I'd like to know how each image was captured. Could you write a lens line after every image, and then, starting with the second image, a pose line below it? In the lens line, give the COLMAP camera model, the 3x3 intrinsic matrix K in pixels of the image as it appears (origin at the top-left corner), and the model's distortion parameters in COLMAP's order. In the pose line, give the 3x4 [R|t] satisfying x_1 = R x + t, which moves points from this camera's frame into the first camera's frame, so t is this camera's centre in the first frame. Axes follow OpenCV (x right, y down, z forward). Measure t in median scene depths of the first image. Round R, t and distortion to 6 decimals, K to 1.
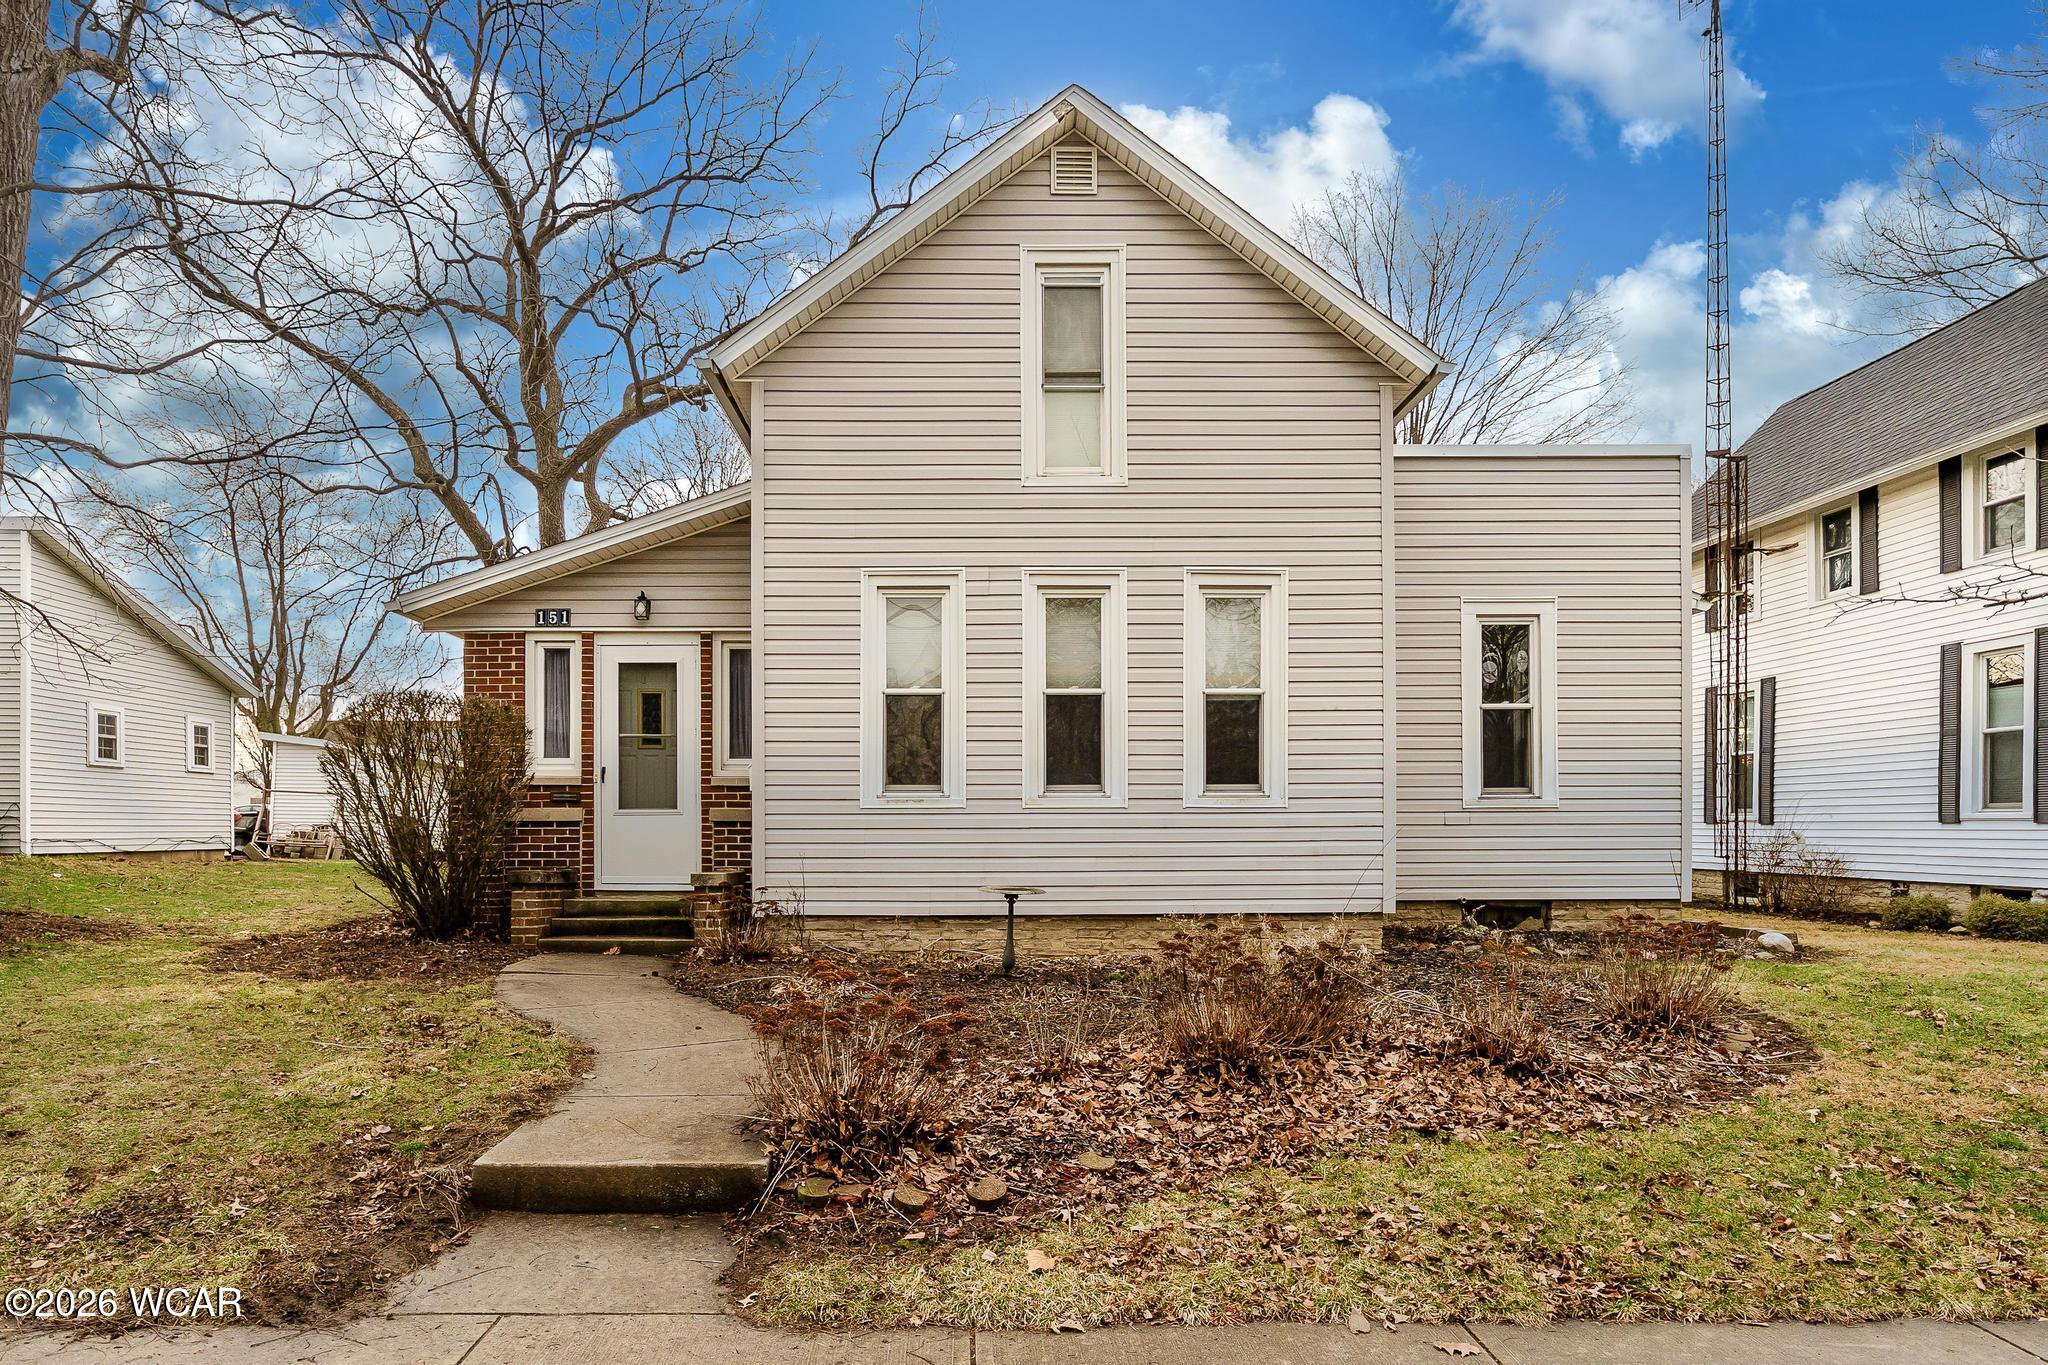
lens RADIAL K [[1291.5, 0, 962.4], [0, 1291.5, 829.6], [0, 0, 1]] dist [-0.008170, 0.001242]
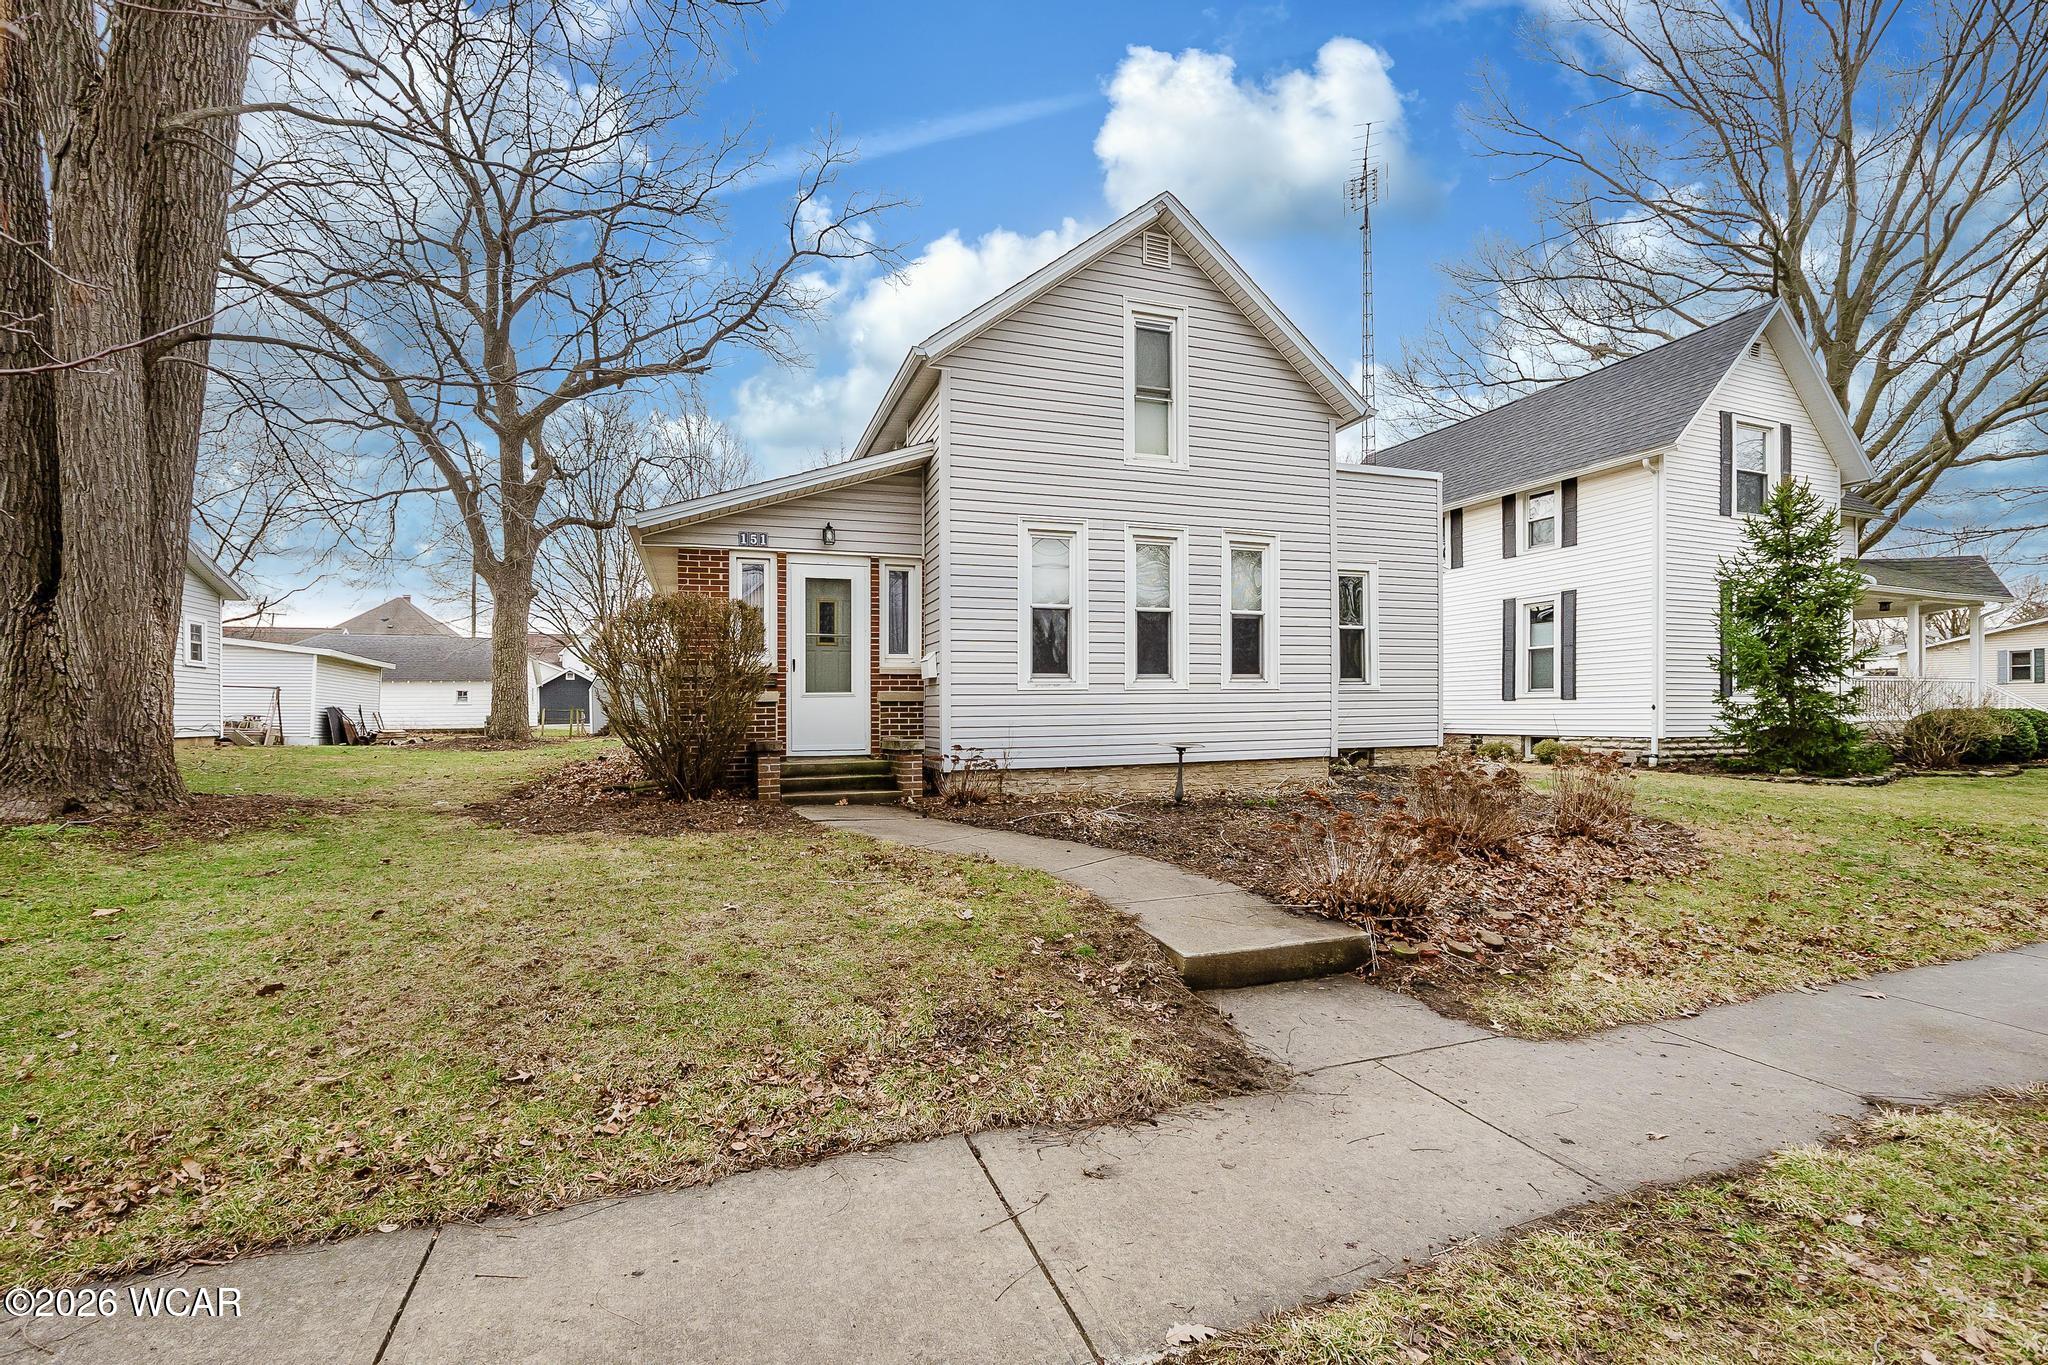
lens RADIAL K [[893.1, 0, 1021.7], [0, 893.1, 715.4], [0, 0, 1]] dist [-0.009187, 0.000035]
pose [[0.941667, -0.011083, 0.336362, -0.383676], [0.011047, 0.999937, 0.002018, 0.008080], [-0.336363, 0.001815, 0.941731, 0.103693]]
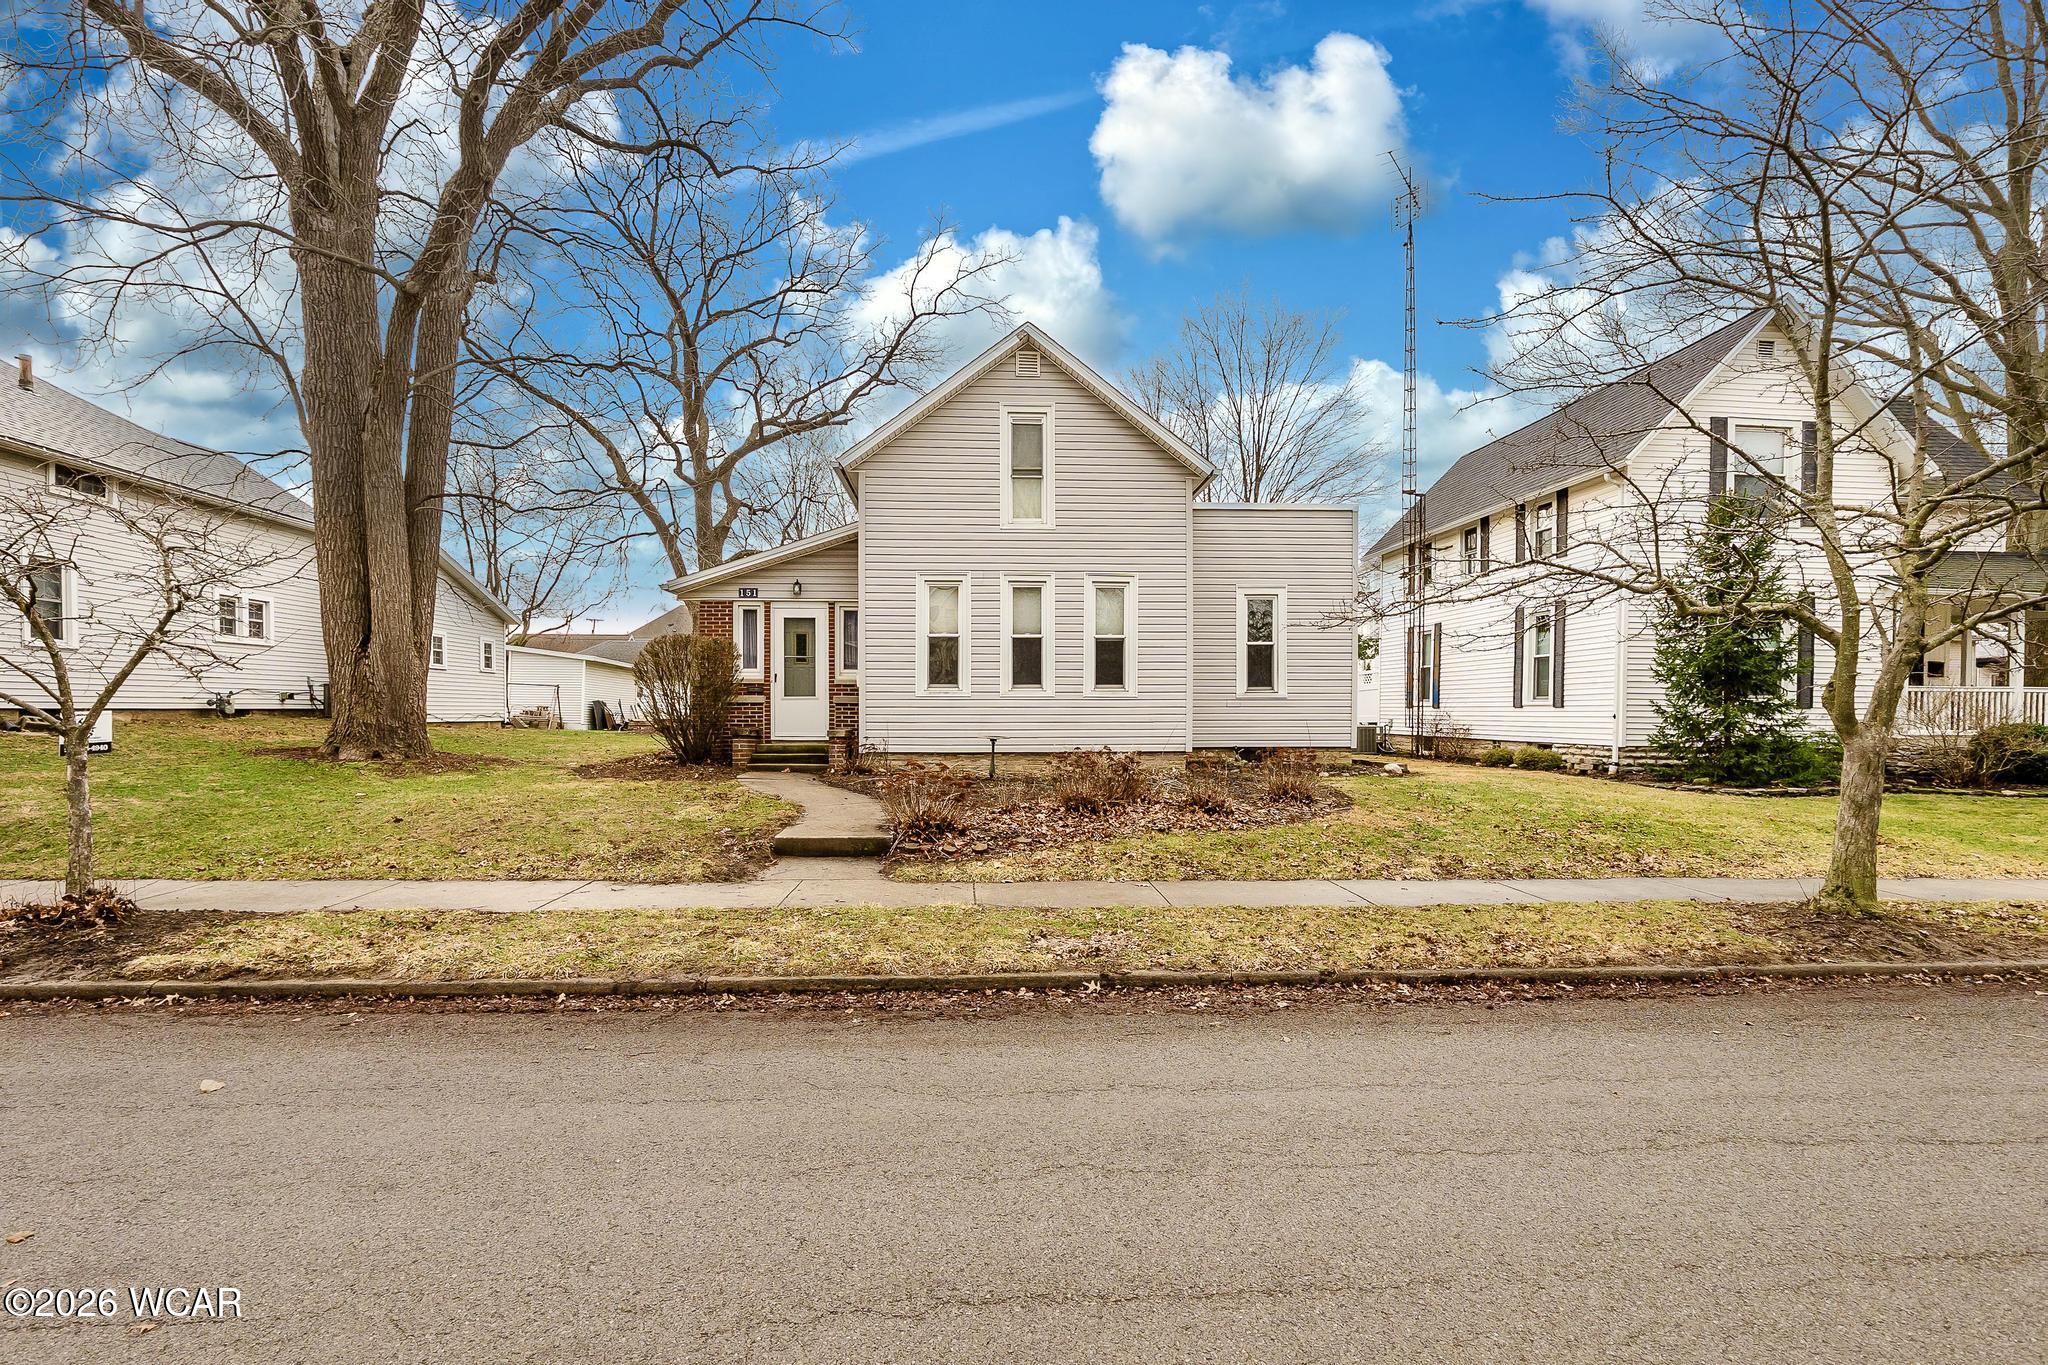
lens RADIAL K [[938.8, 0, 1011.0], [0, 938.8, 738.9], [0, 0, 1]] dist [-0.005131, -0.001736]
pose [[0.998899, 0.002275, 0.046868, -0.002800], [-0.003576, 0.999610, 0.027706, 0.007268], [-0.046787, -0.027843, 0.998517, -0.389999]]
